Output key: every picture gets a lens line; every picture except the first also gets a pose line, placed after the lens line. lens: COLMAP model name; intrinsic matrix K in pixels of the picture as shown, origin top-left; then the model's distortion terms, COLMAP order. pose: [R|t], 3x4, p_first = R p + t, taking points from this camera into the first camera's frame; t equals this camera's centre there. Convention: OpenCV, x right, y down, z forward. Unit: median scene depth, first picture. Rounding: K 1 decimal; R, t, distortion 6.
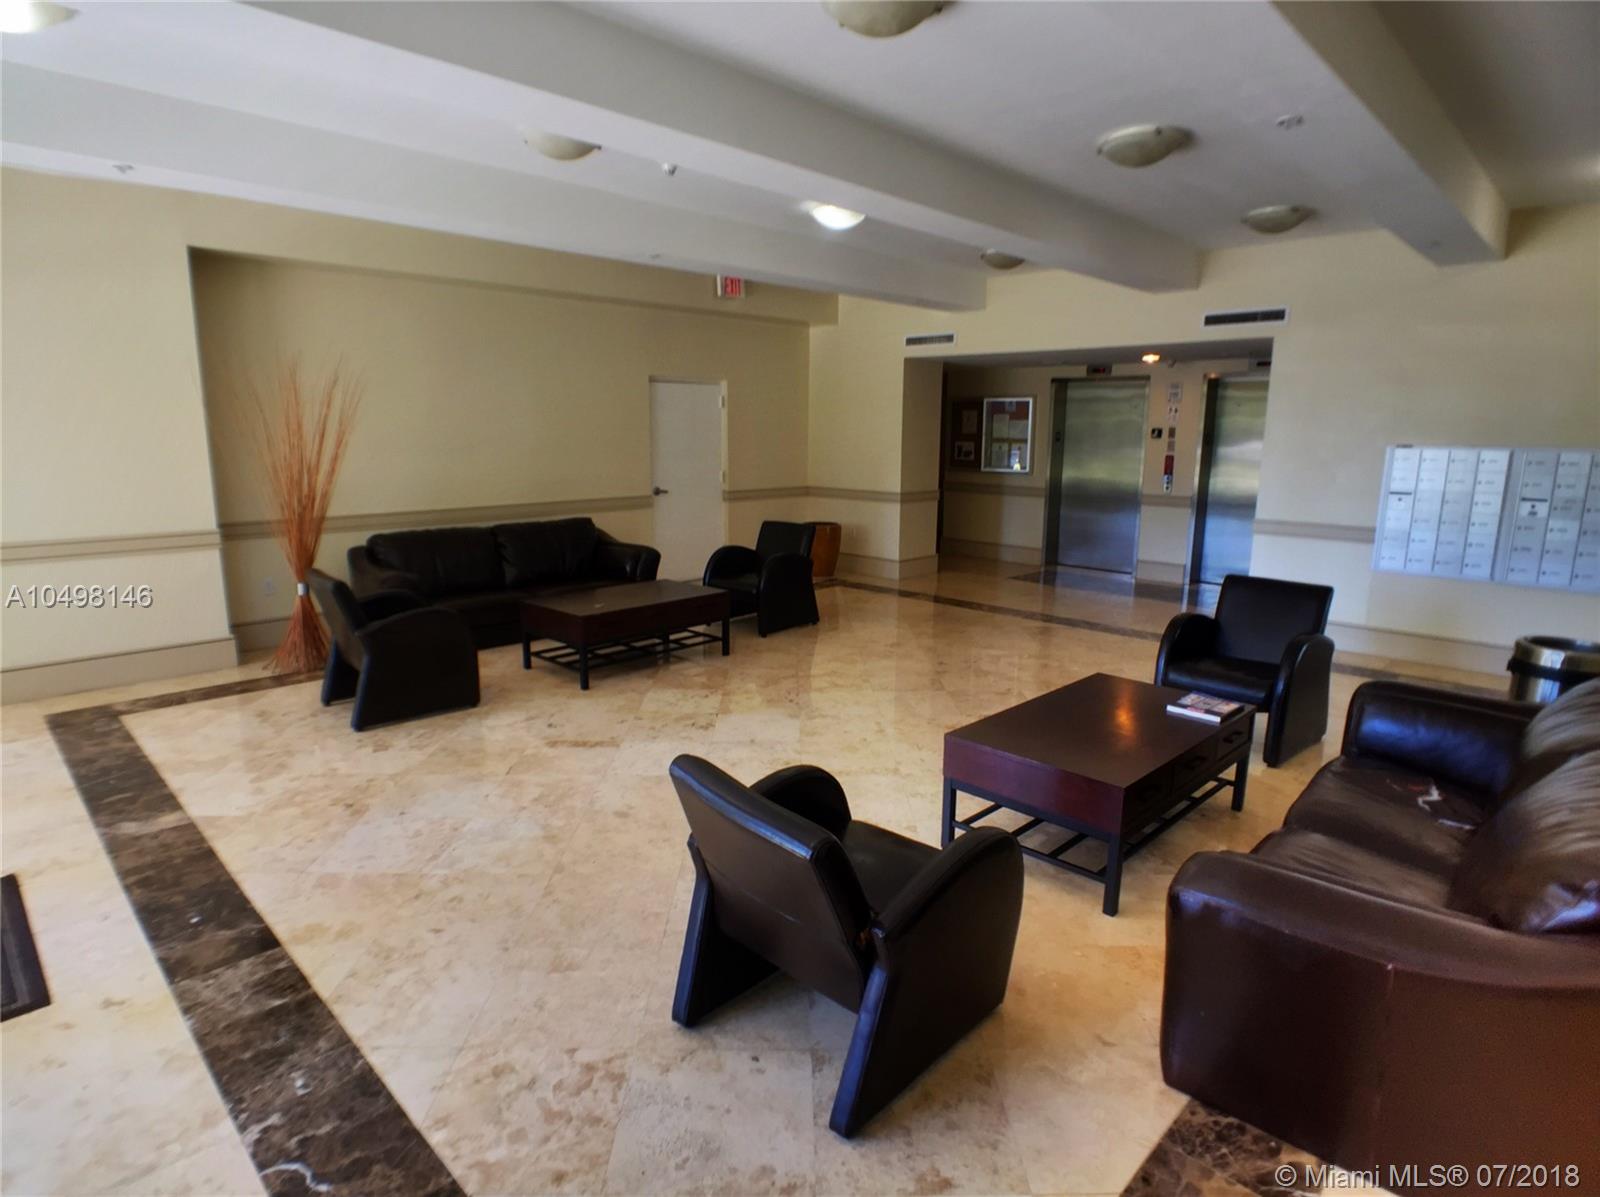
lens RADIAL K [[881.3, 0, 788.6], [0, 881.3, 604.6], [0, 0, 1]] dist [-0.023883, 0.002149]
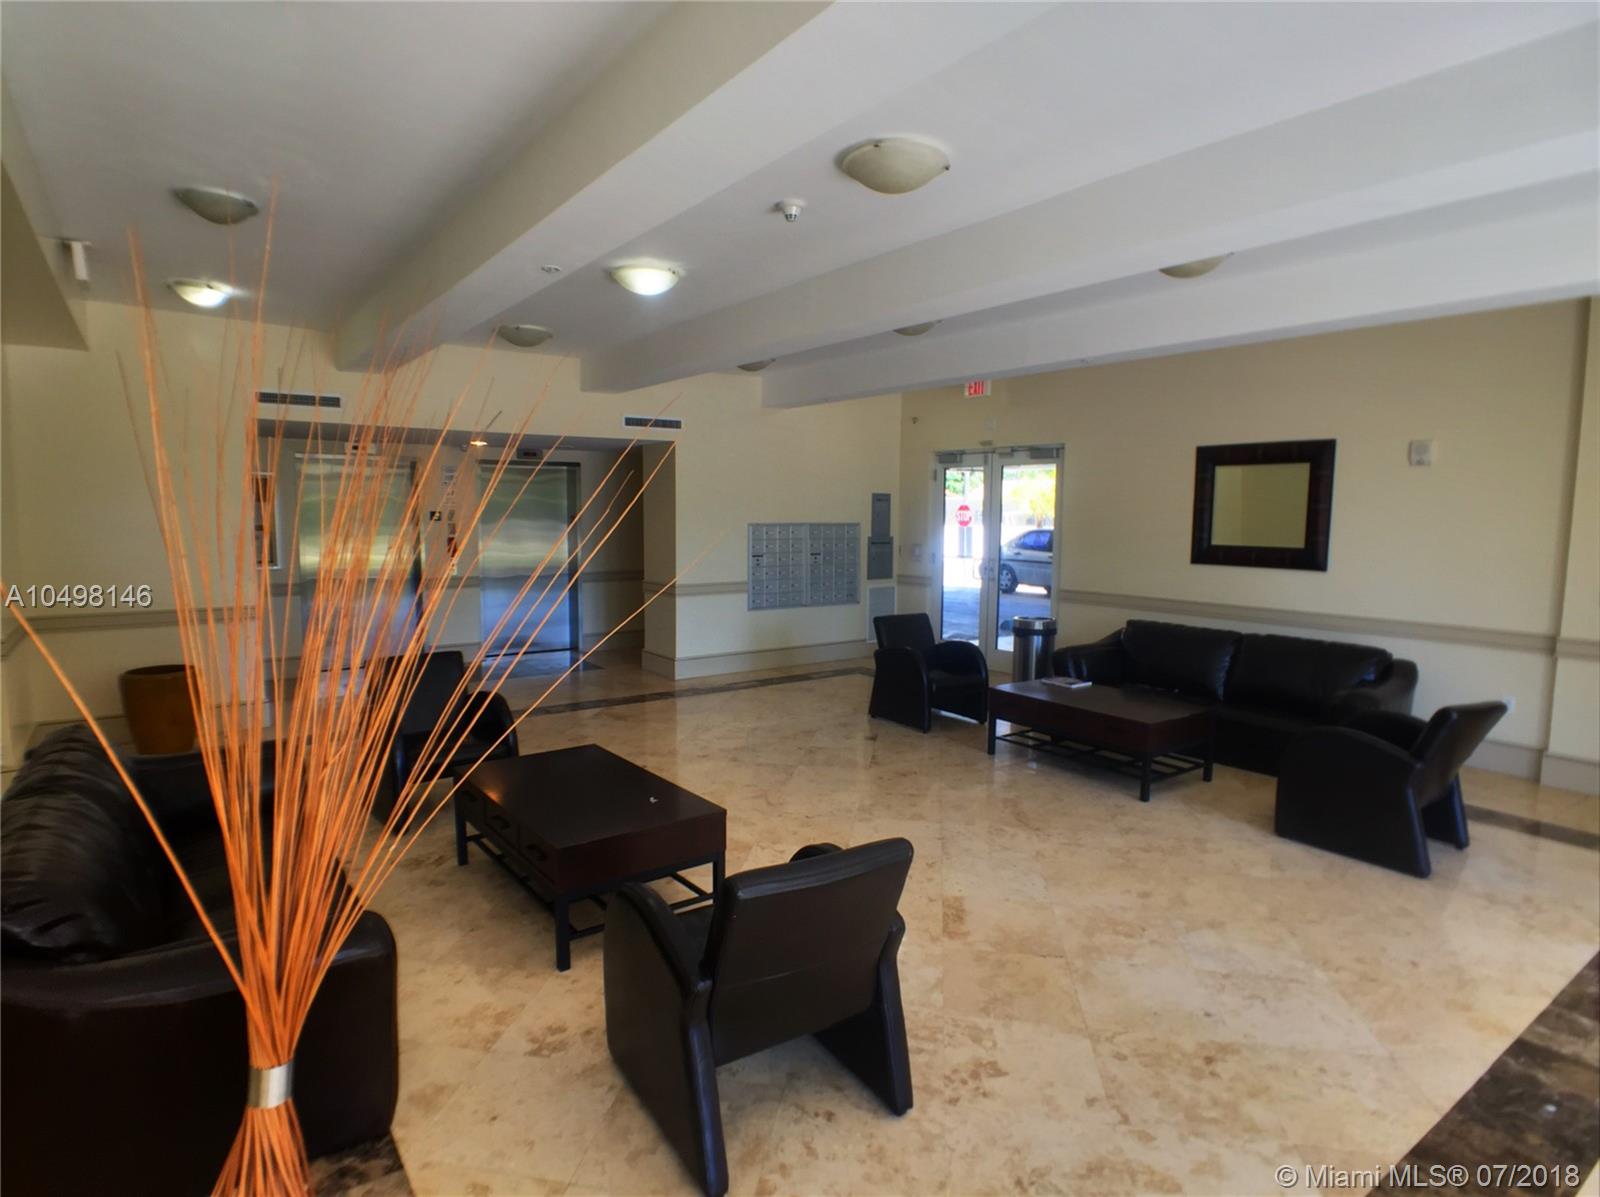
lens RADIAL K [[881.3, 0, 788.6], [0, 881.3, 604.6], [0, 0, 1]] dist [-0.023883, 0.002149]
pose [[0.166989, -0.112113, 0.979564, -1.216657], [0.190890, 0.978392, 0.079438, -0.255273], [-0.967303, 0.173724, 0.184782, 1.140567]]
